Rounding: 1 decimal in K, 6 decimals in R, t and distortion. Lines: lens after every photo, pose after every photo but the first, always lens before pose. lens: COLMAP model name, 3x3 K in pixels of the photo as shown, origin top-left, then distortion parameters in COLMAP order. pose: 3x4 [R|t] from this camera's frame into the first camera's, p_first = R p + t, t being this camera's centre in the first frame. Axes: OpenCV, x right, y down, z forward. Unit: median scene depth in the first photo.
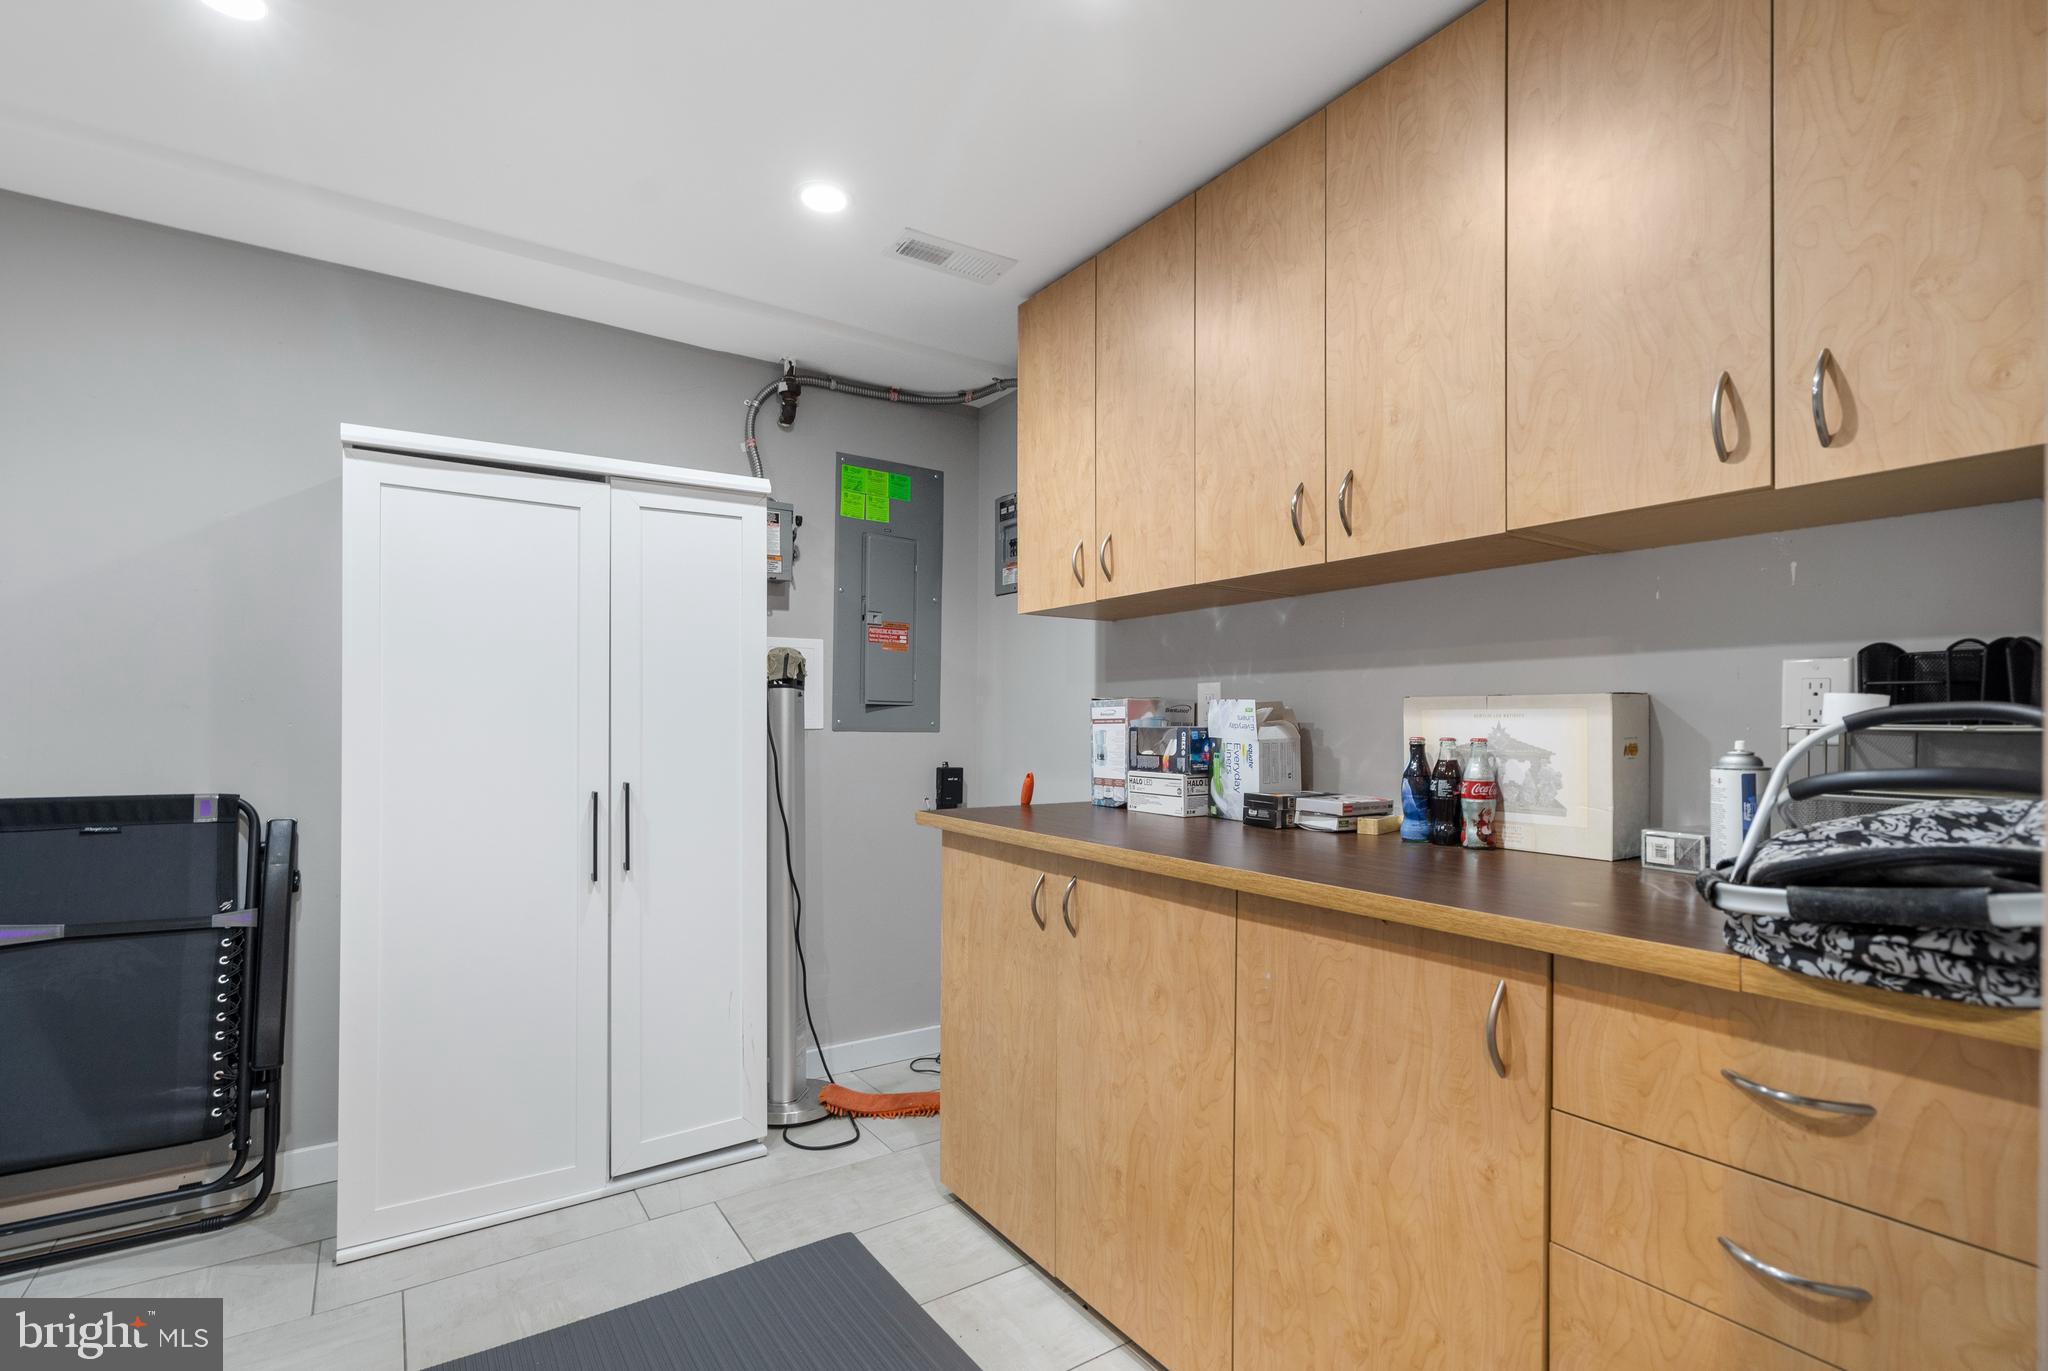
lens RADIAL K [[954.0, 0, 1023.4], [0, 954.0, 701.0], [0, 0, 1]] dist [-0.002773, 0.001024]
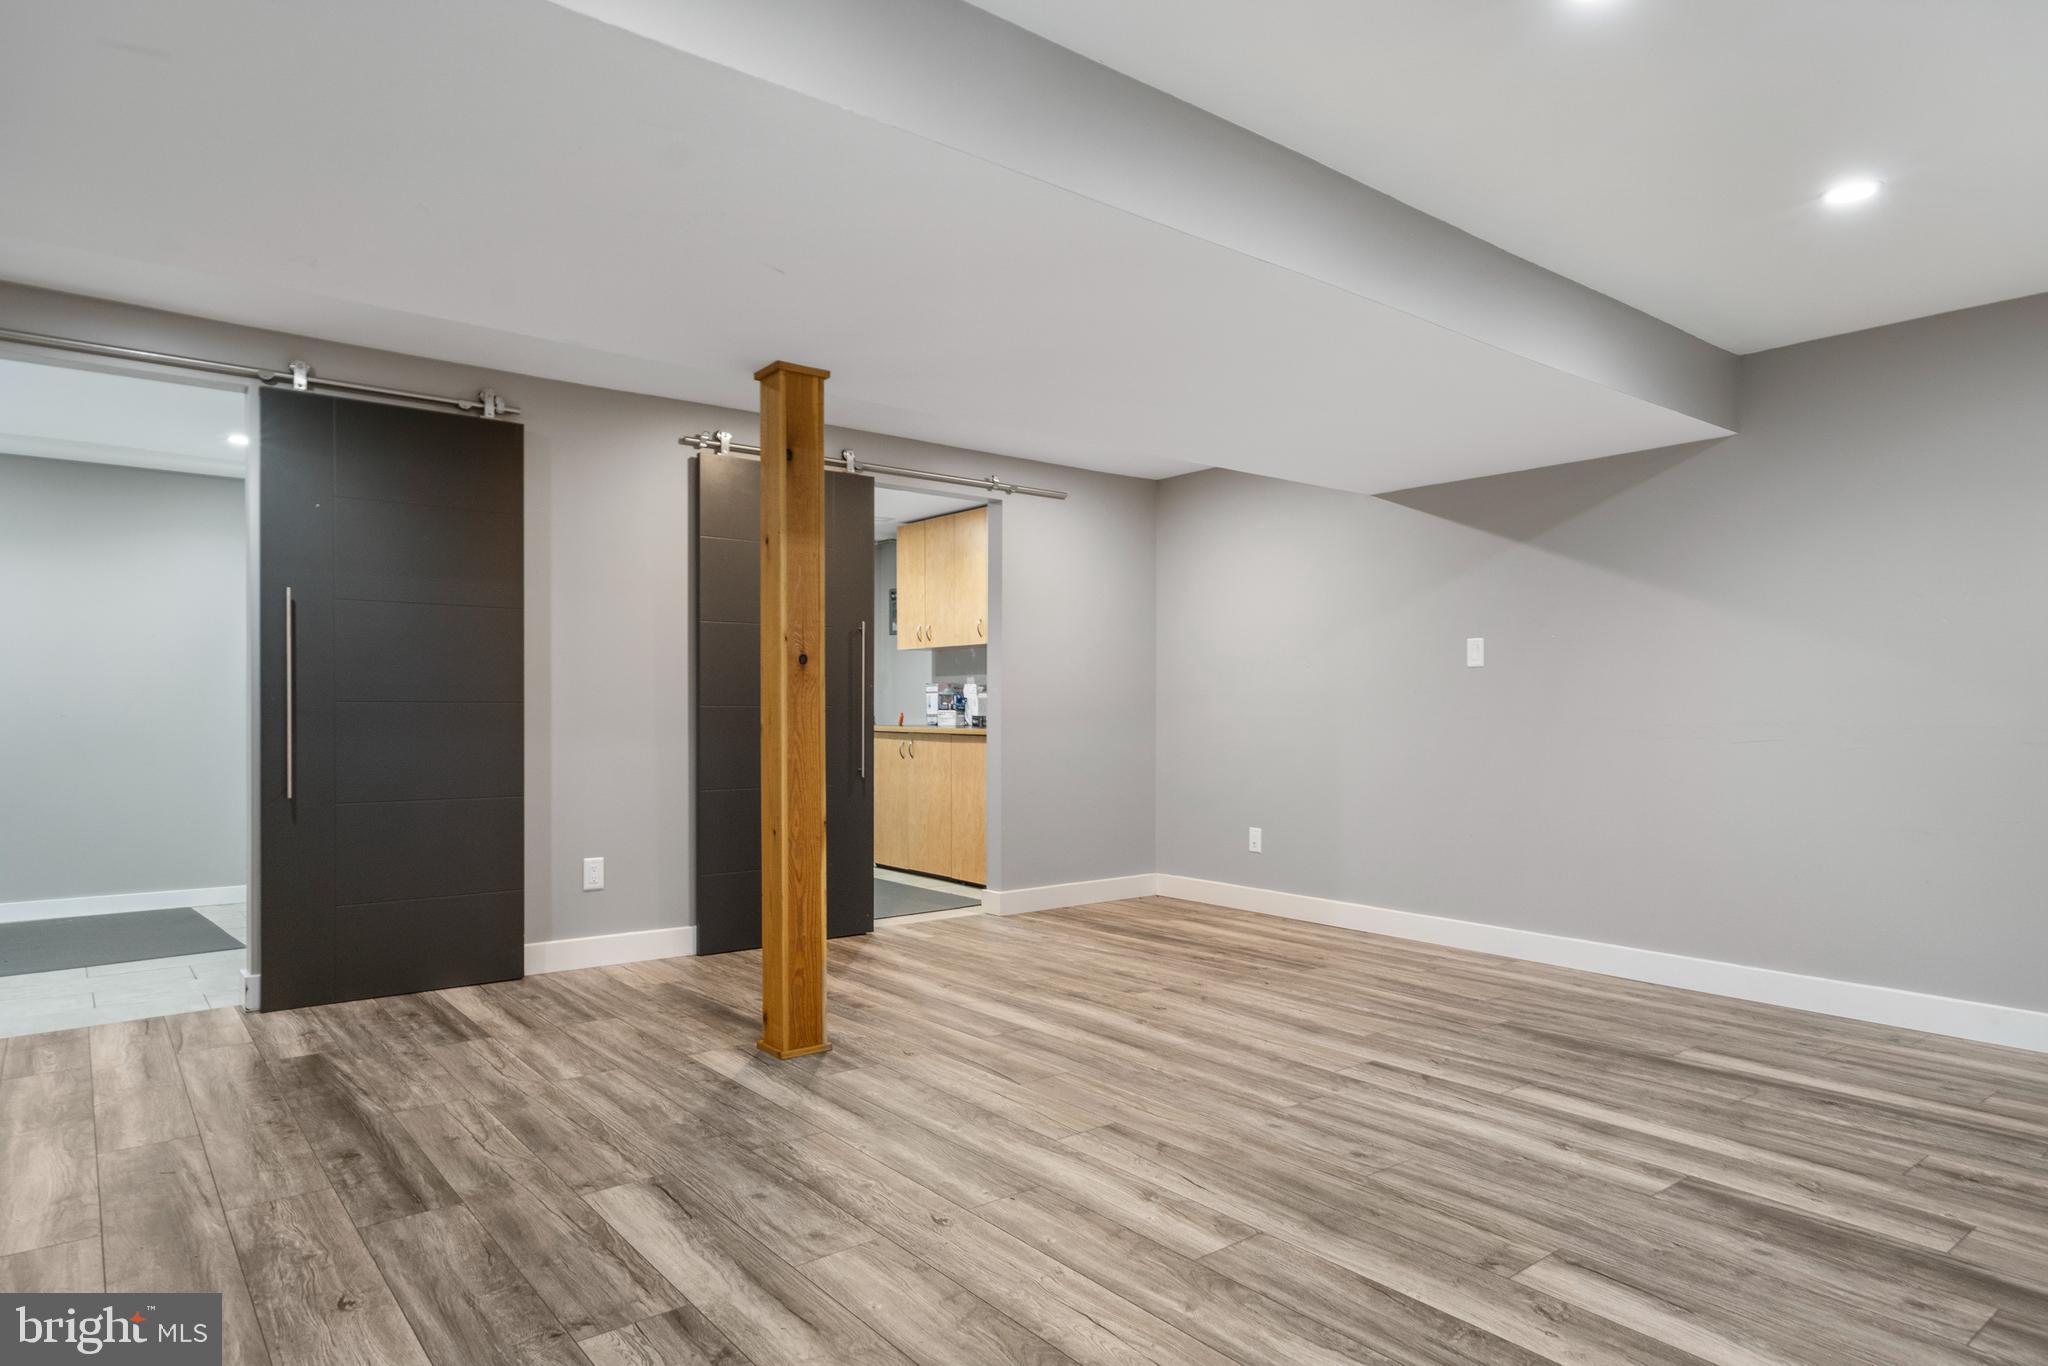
lens RADIAL K [[1170.1, 0, 1032.5], [0, 1170.1, 695.5], [0, 0, 1]] dist [0.028395, 0.000857]
pose [[0.996145, -0.005200, 0.087563, 0.087768], [0.003589, 0.999822, 0.018549, -0.029427], [-0.087644, -0.018163, 0.995986, -2.333449]]
